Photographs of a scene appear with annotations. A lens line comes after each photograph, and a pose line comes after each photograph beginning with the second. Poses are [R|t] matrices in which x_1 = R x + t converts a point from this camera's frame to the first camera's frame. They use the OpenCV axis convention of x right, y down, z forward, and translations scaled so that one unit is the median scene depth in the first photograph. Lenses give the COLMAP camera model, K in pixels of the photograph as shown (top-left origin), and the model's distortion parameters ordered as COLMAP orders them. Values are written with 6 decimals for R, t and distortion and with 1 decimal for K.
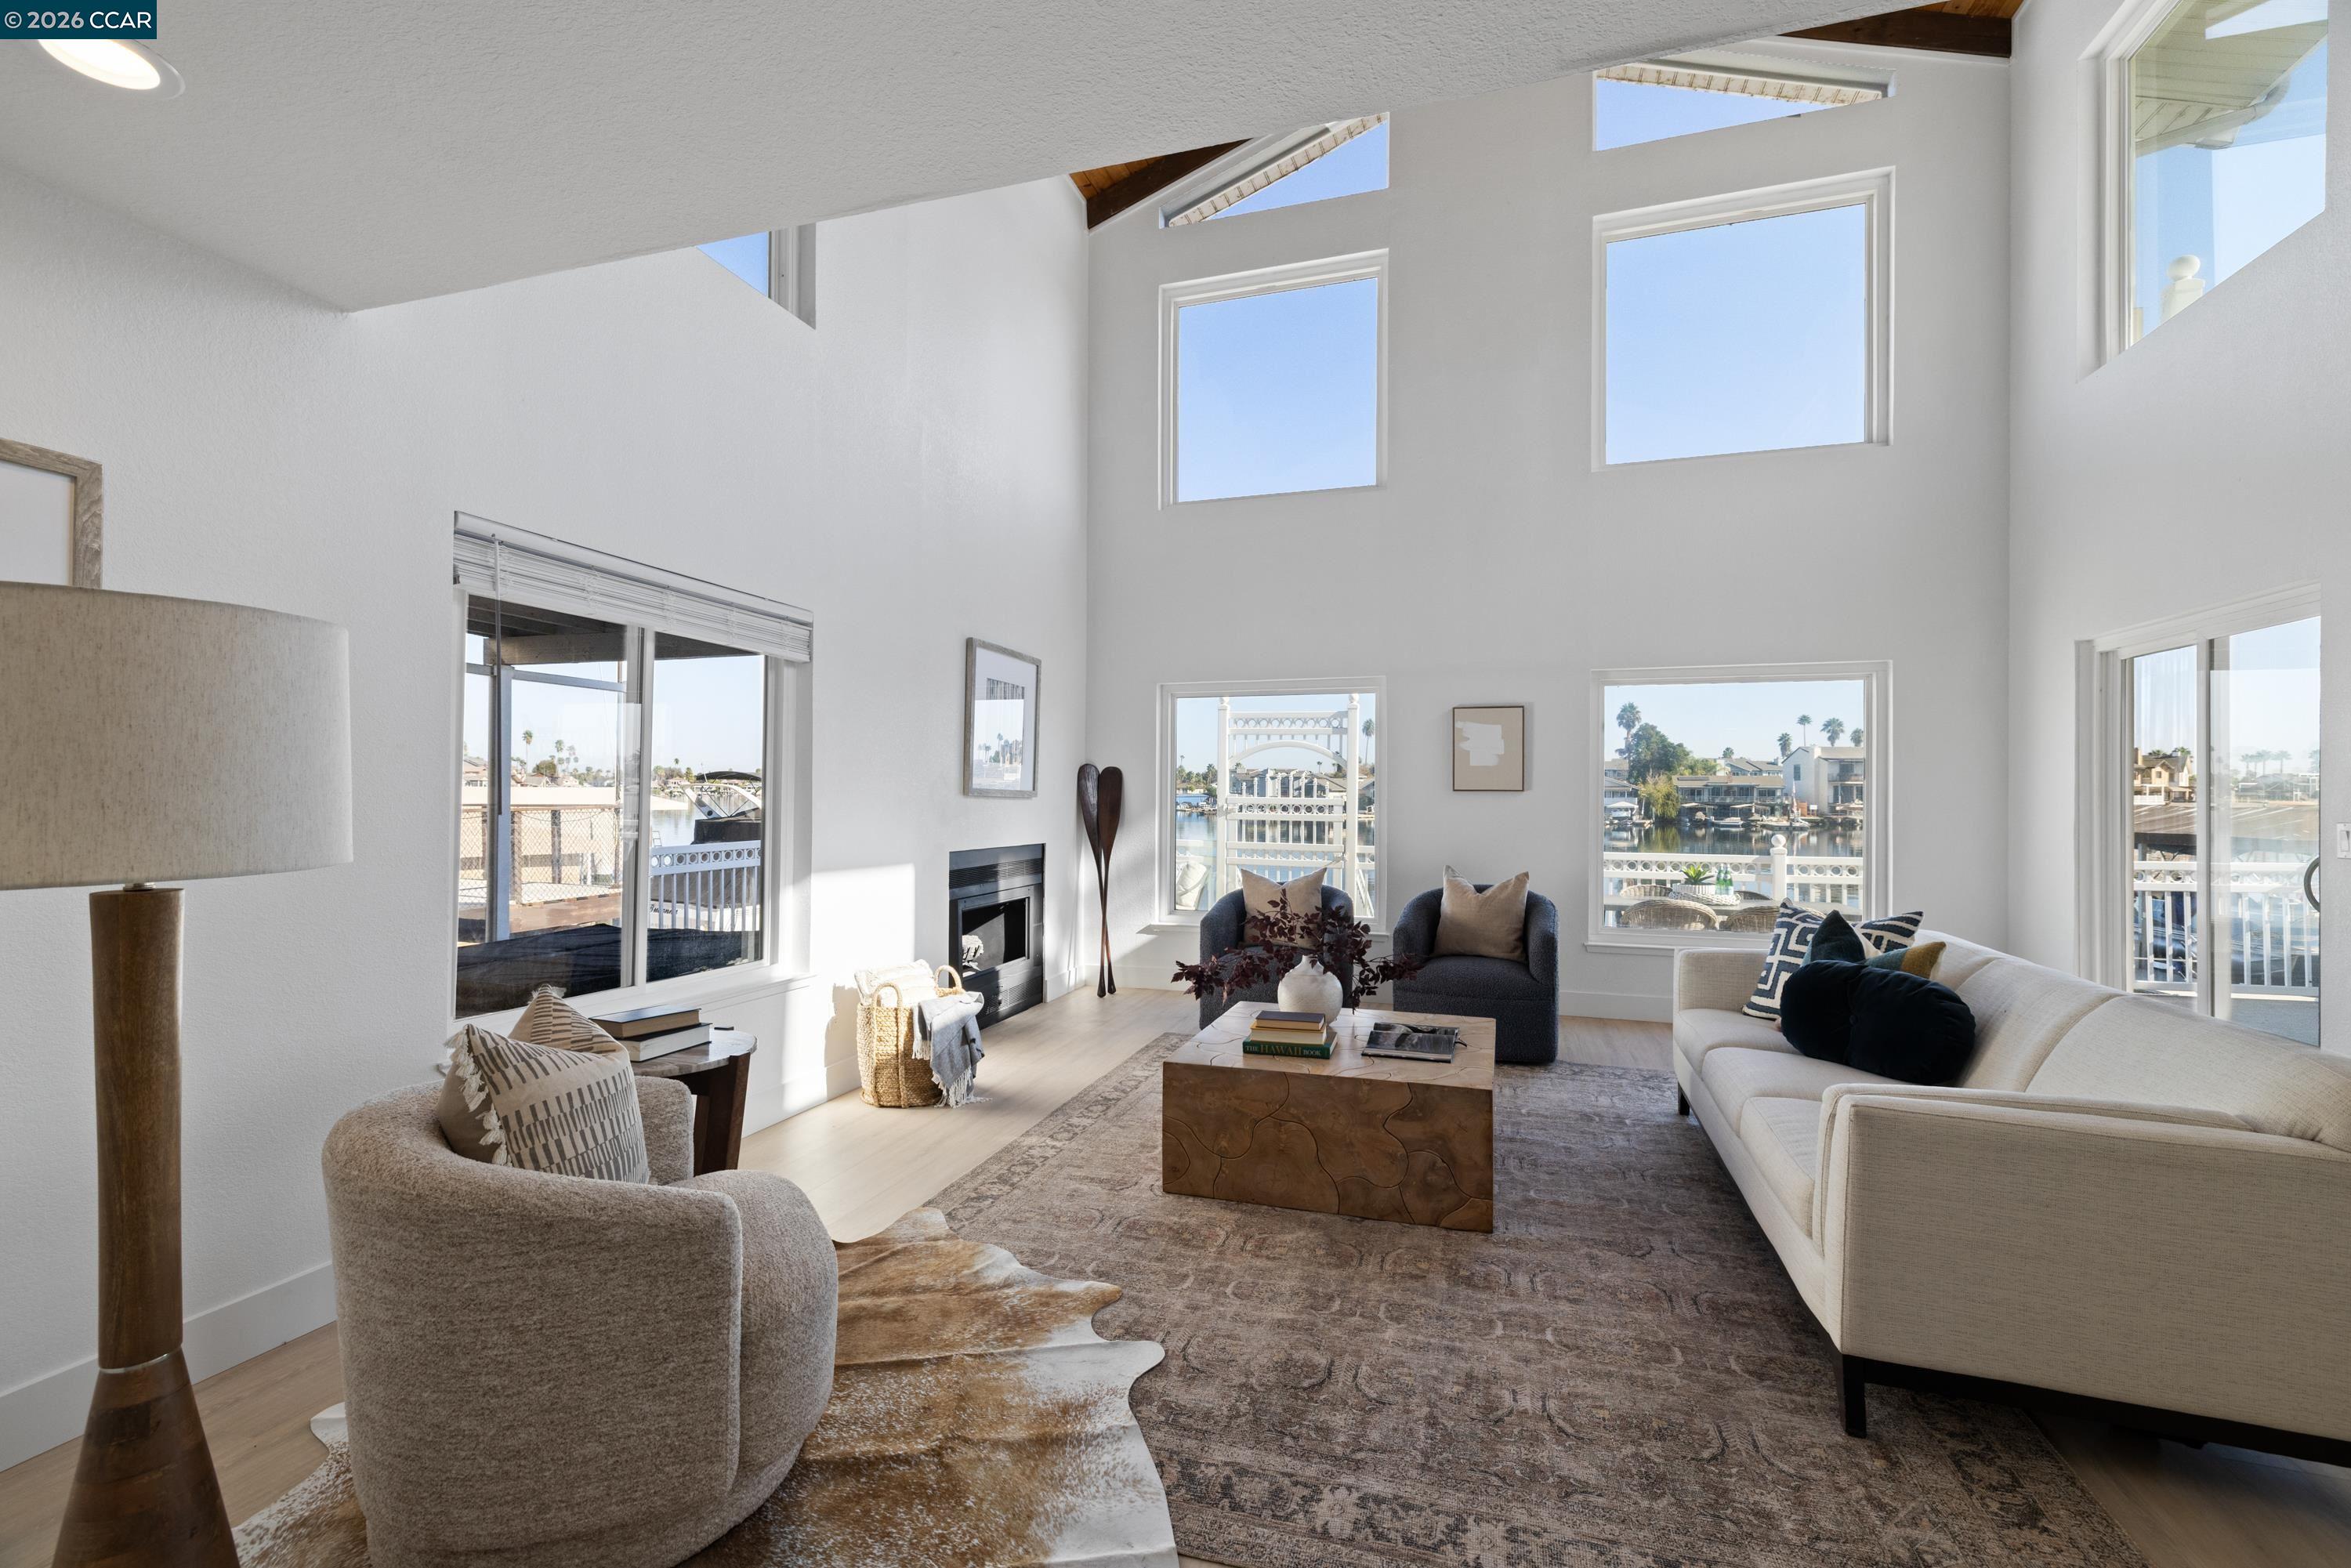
lens RADIAL K [[1020.6, 0, 1163.6], [0, 1020.6, 785.5], [0, 0, 1]] dist [0.016796, -0.001622]
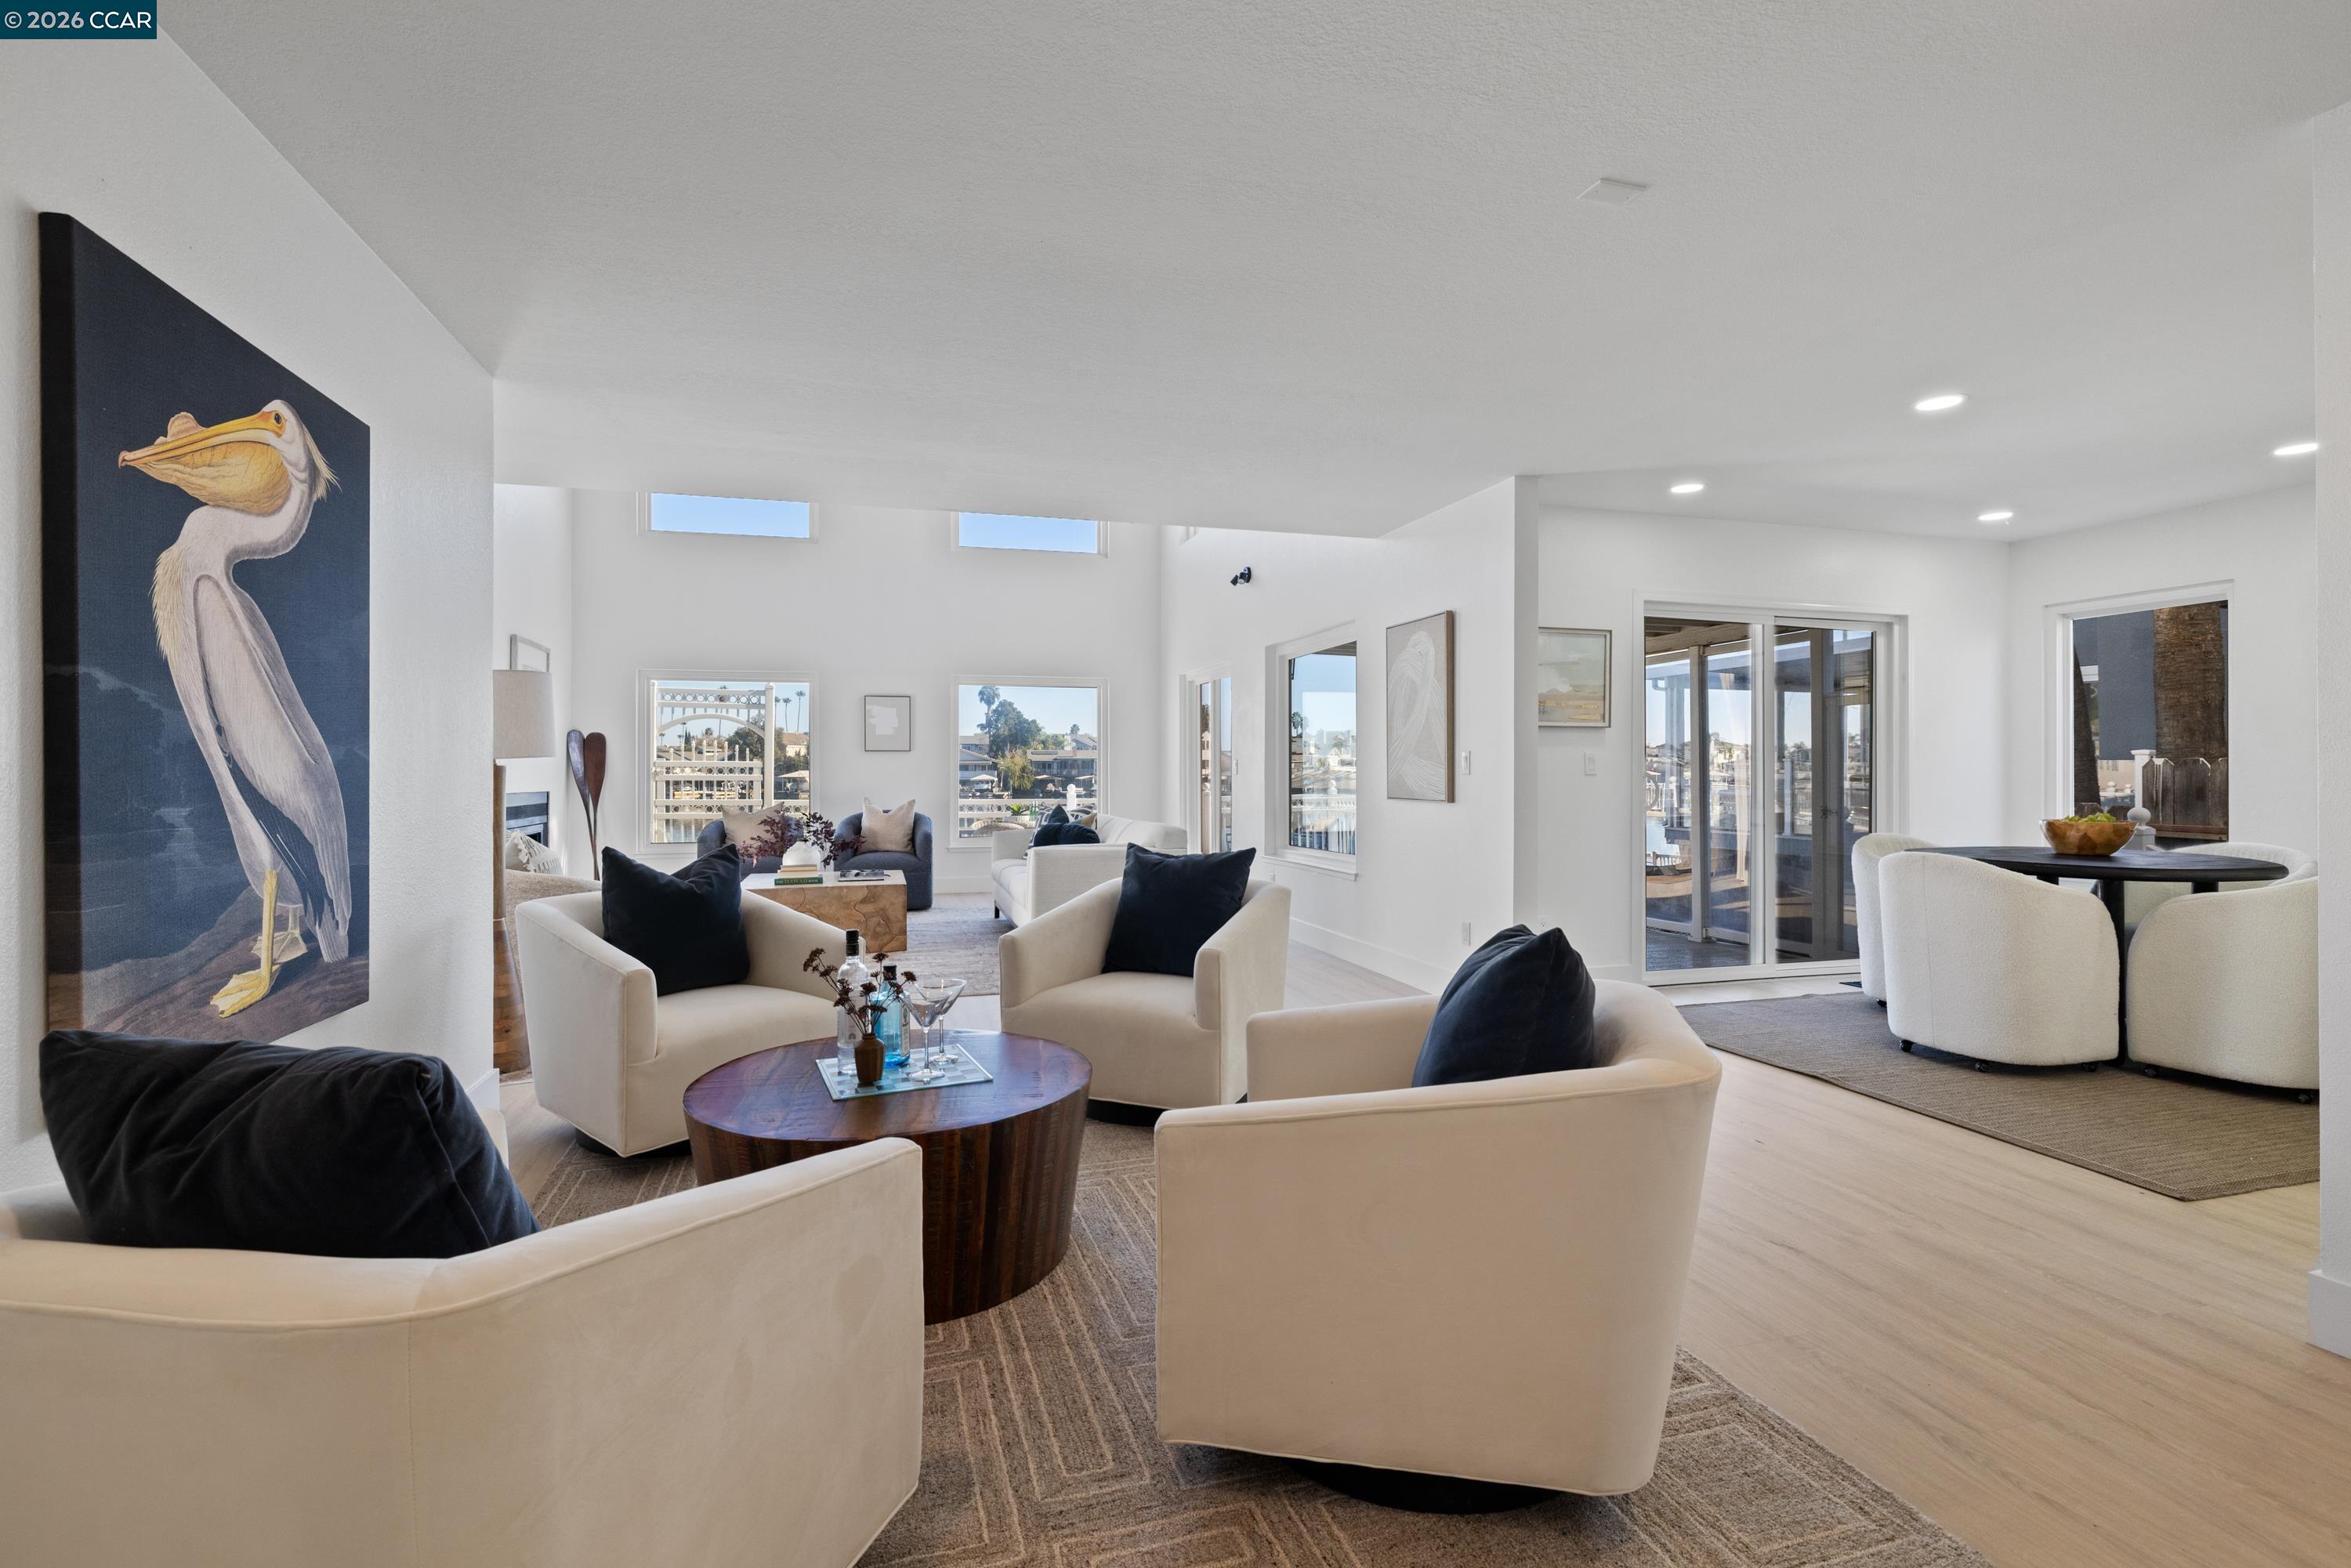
lens RADIAL K [[1092.7, 0, 1200.0], [0, 1092.7, 765.4], [0, 0, 1]] dist [0.007499, -0.002390]
pose [[0.816179, -0.004911, 0.577778, -0.268135], [0.002343, 0.999984, 0.005191, 0.020628], [-0.577794, -0.002883, 0.816178, -0.657466]]
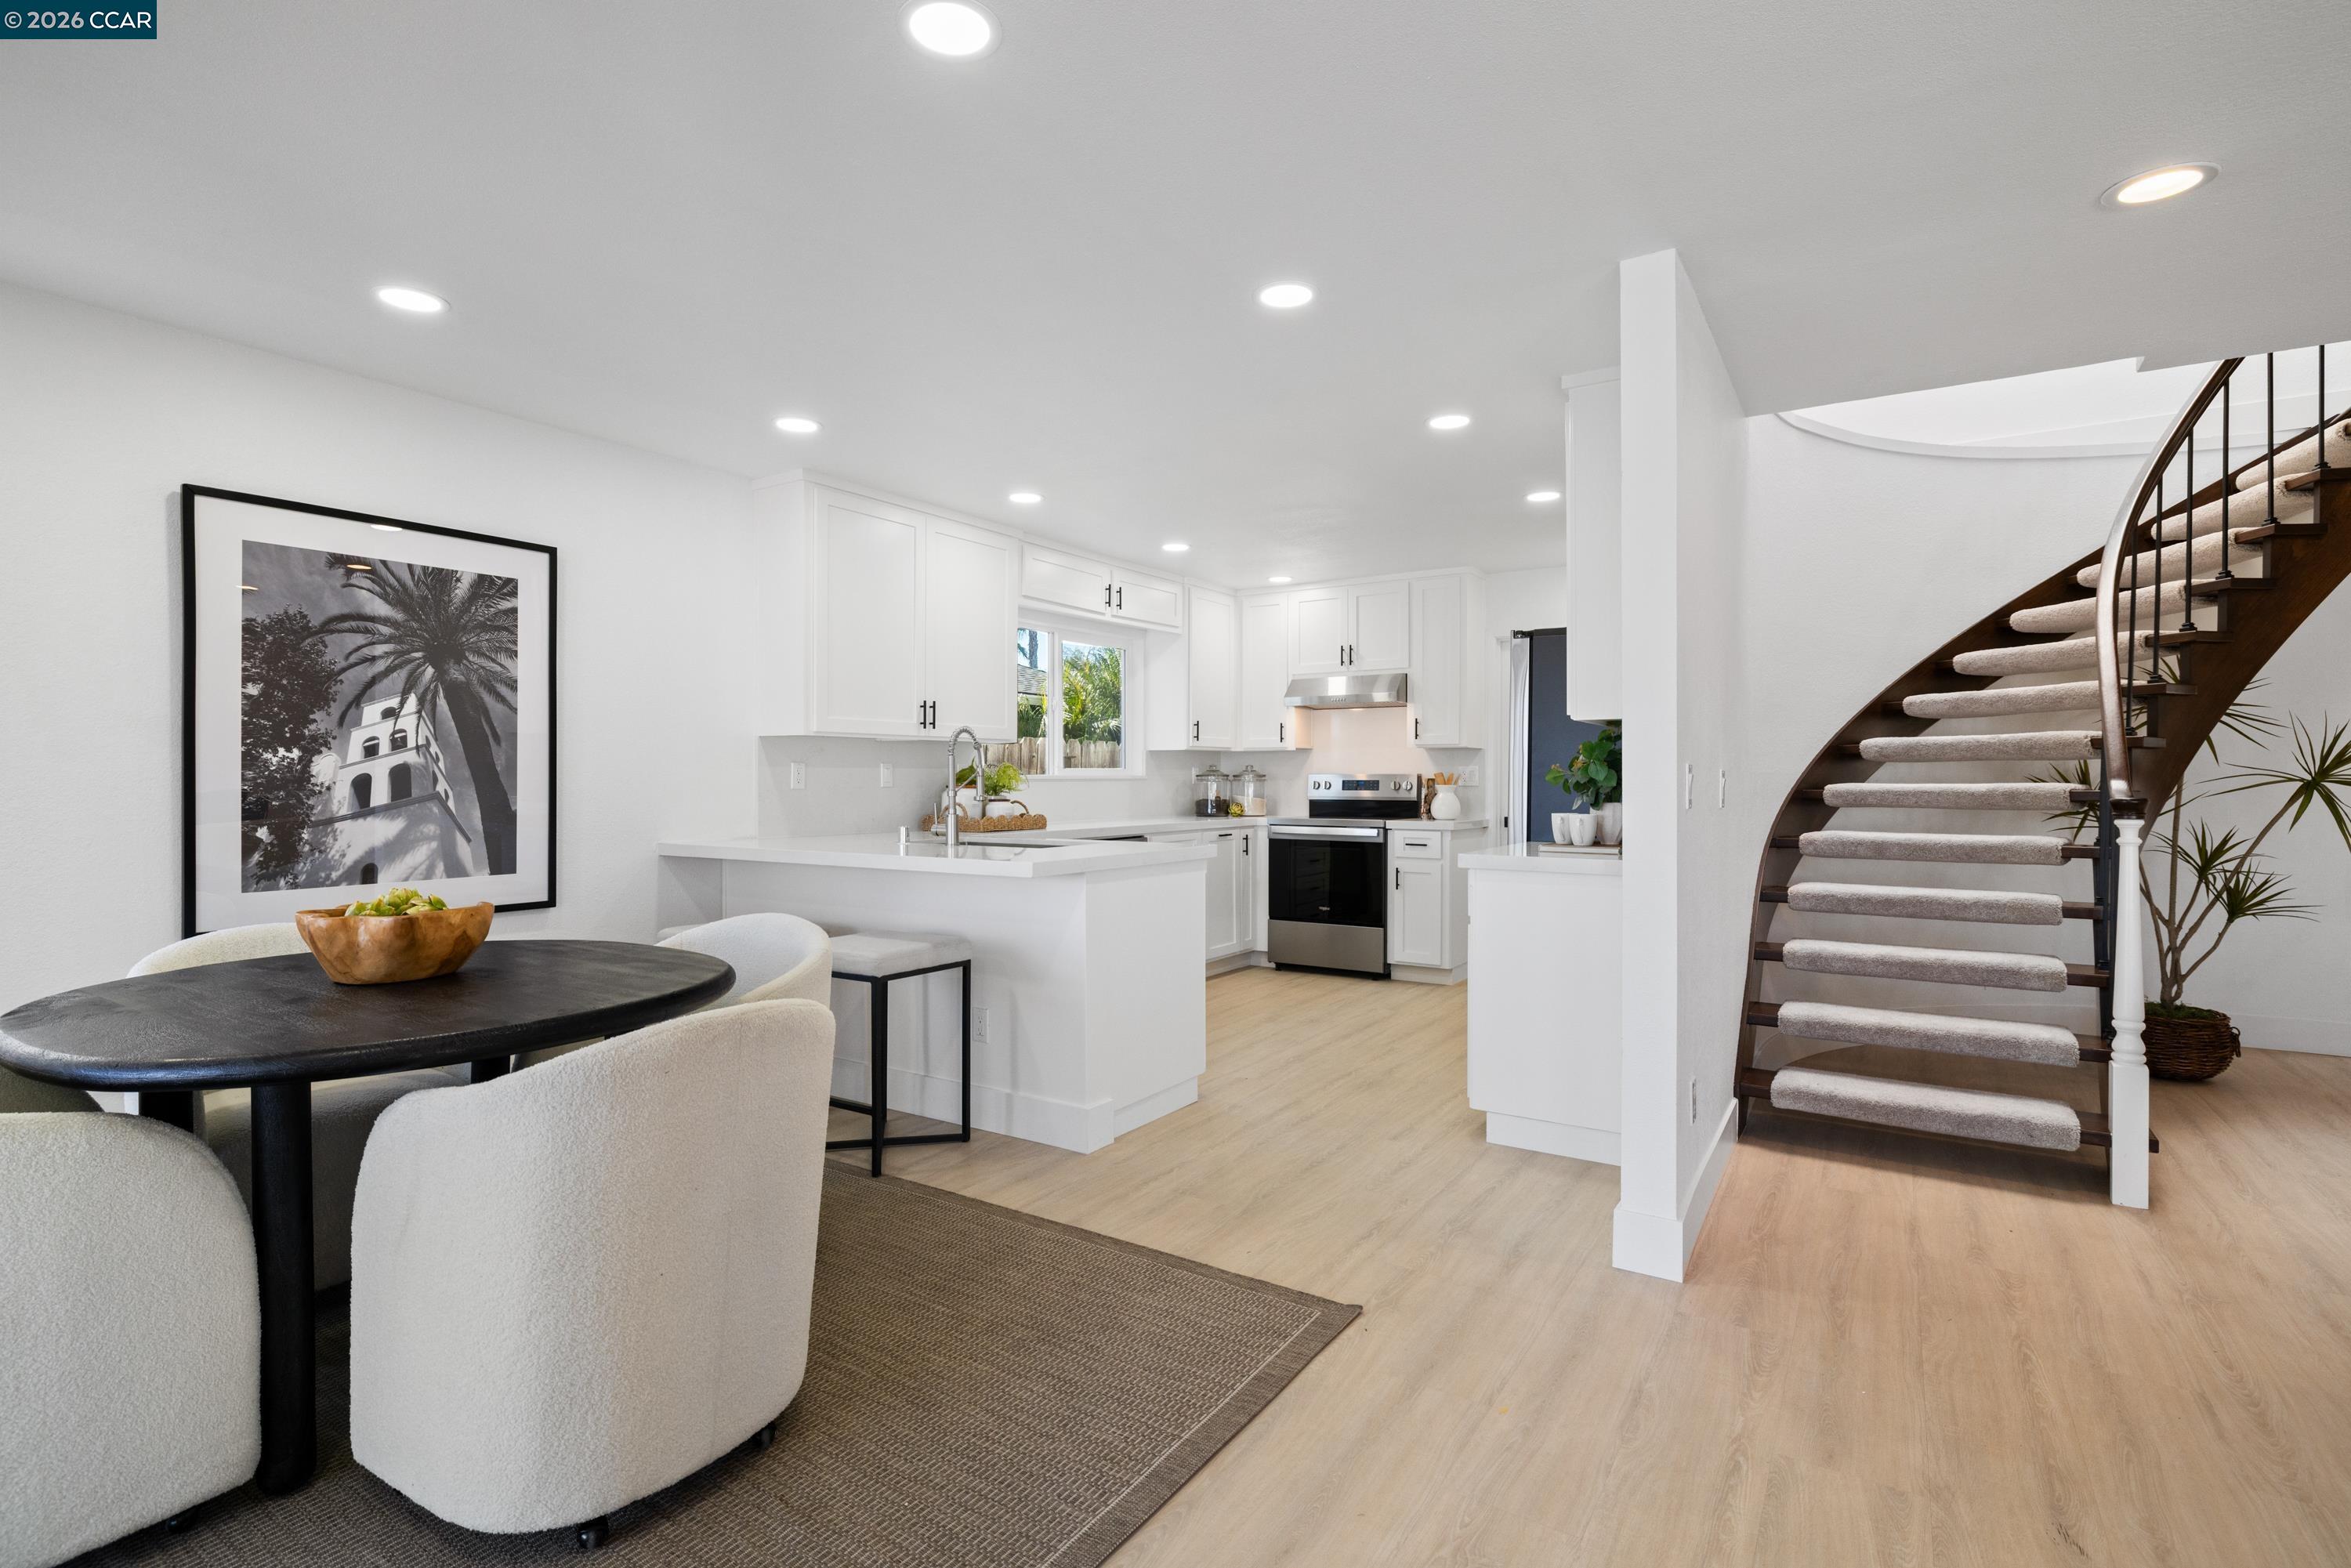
lens RADIAL K [[1092.7, 0, 1174.4], [0, 1092.7, 785.5], [0, 0, 1]] dist [0.007499, -0.002390]
pose [[-0.964891, -0.009916, 0.262464, 0.369496], [-0.008941, 0.999948, 0.004906, 0.017910], [-0.262499, 0.002387, -0.964929, -0.058228]]
